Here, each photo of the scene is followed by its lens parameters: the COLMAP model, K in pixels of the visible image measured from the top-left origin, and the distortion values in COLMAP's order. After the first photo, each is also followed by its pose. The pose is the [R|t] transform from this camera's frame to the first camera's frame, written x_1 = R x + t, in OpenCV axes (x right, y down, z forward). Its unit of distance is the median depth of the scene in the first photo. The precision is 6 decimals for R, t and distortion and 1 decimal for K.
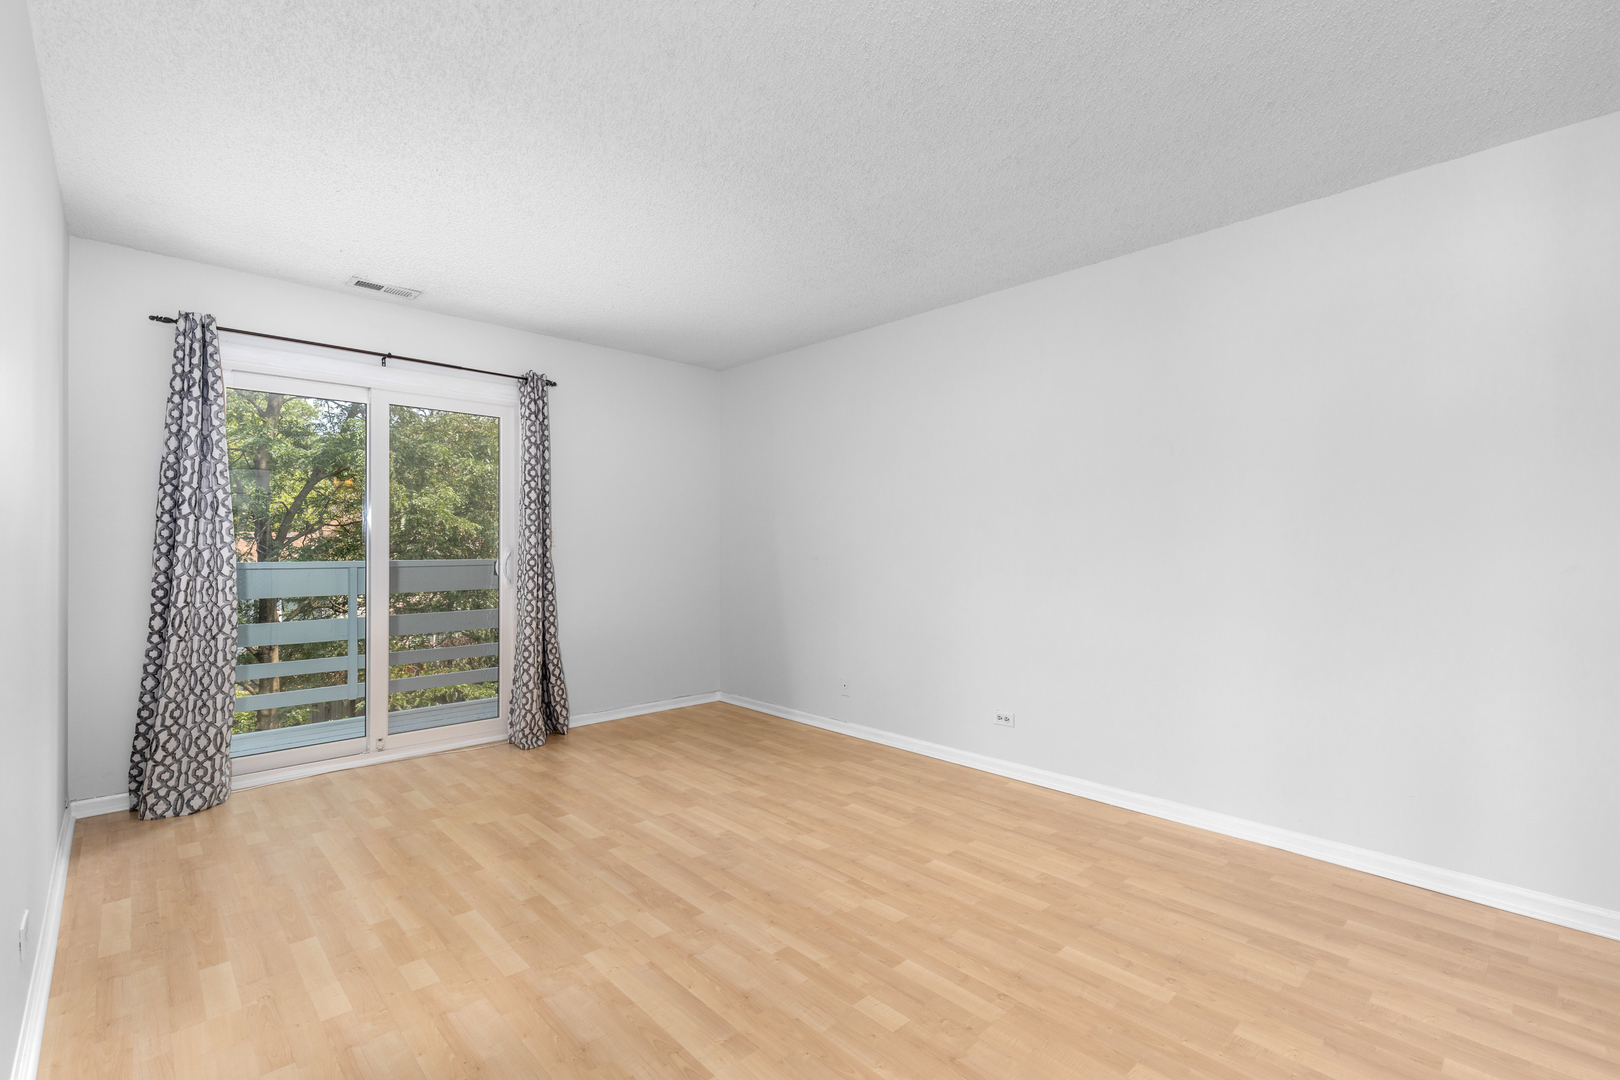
lens RADIAL K [[733.8, 0, 806.0], [0, 733.8, 543.8], [0, 0, 1]] dist [0.009467, -0.002346]
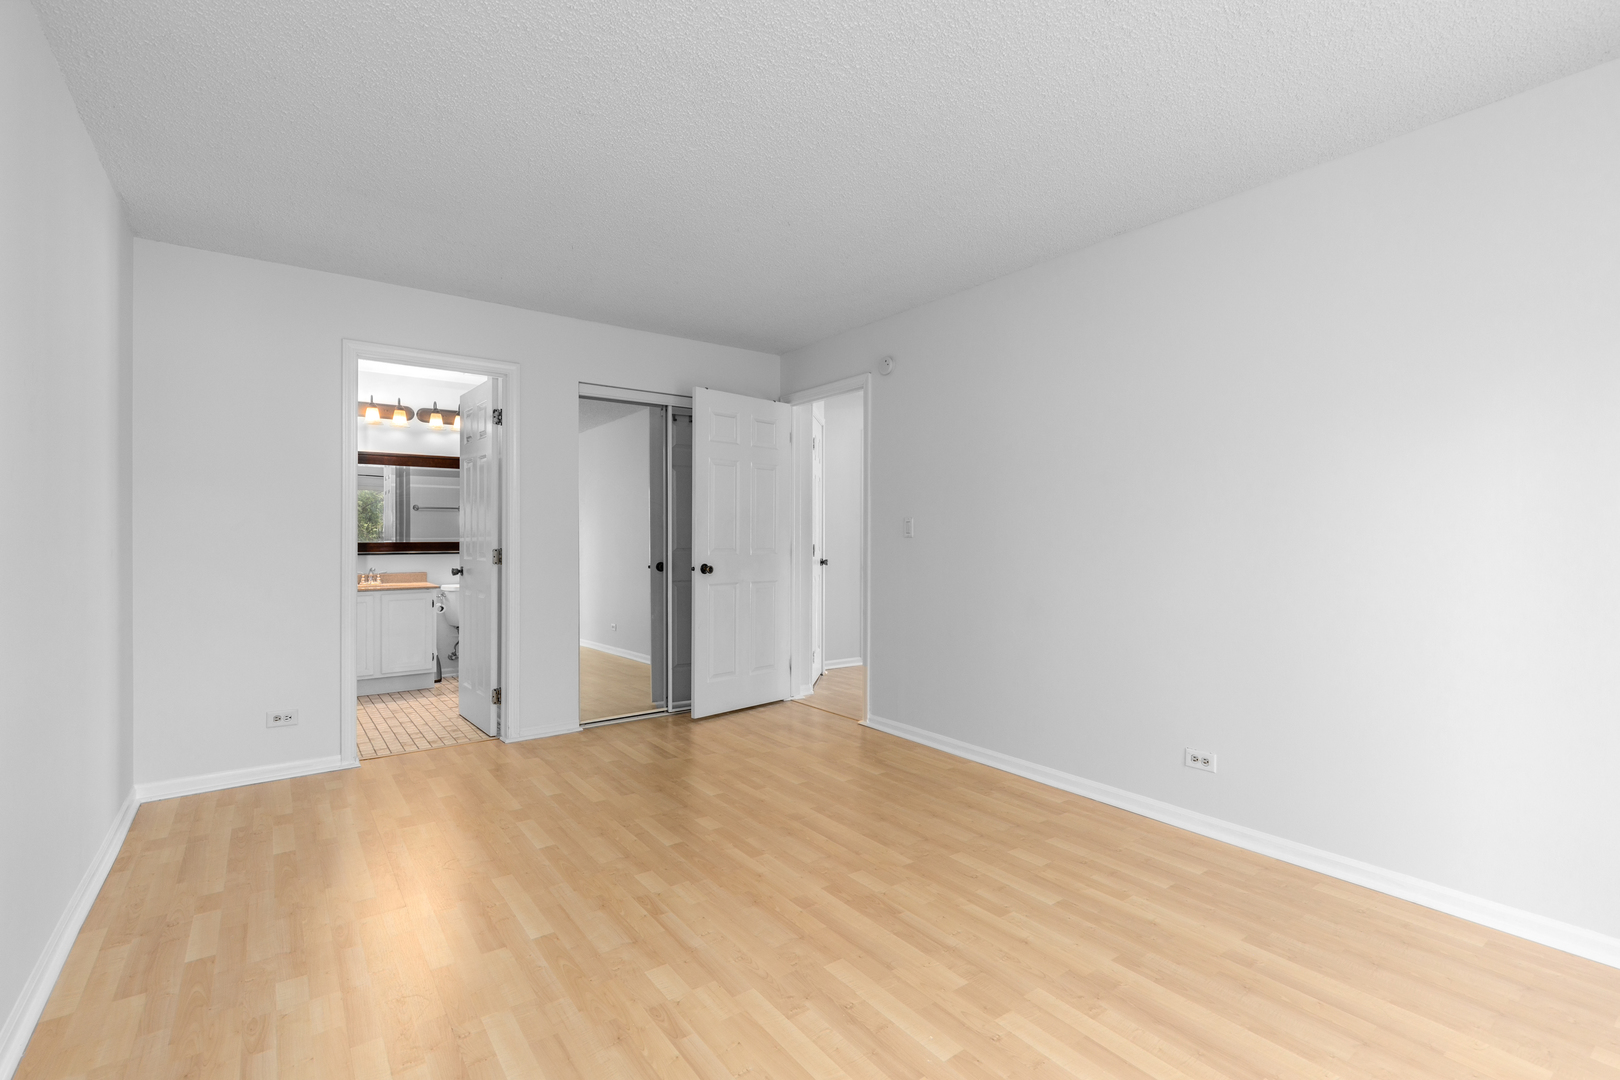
lens RADIAL K [[733.8, 0, 814.0], [0, 733.8, 540.0], [0, 0, 1]] dist [0.009467, -0.002346]
pose [[-0.993838, -0.004981, 0.110727, -0.250111], [-0.005242, 0.999984, -0.002060, 0.009740], [-0.110715, -0.002628, -0.993849, 2.115328]]
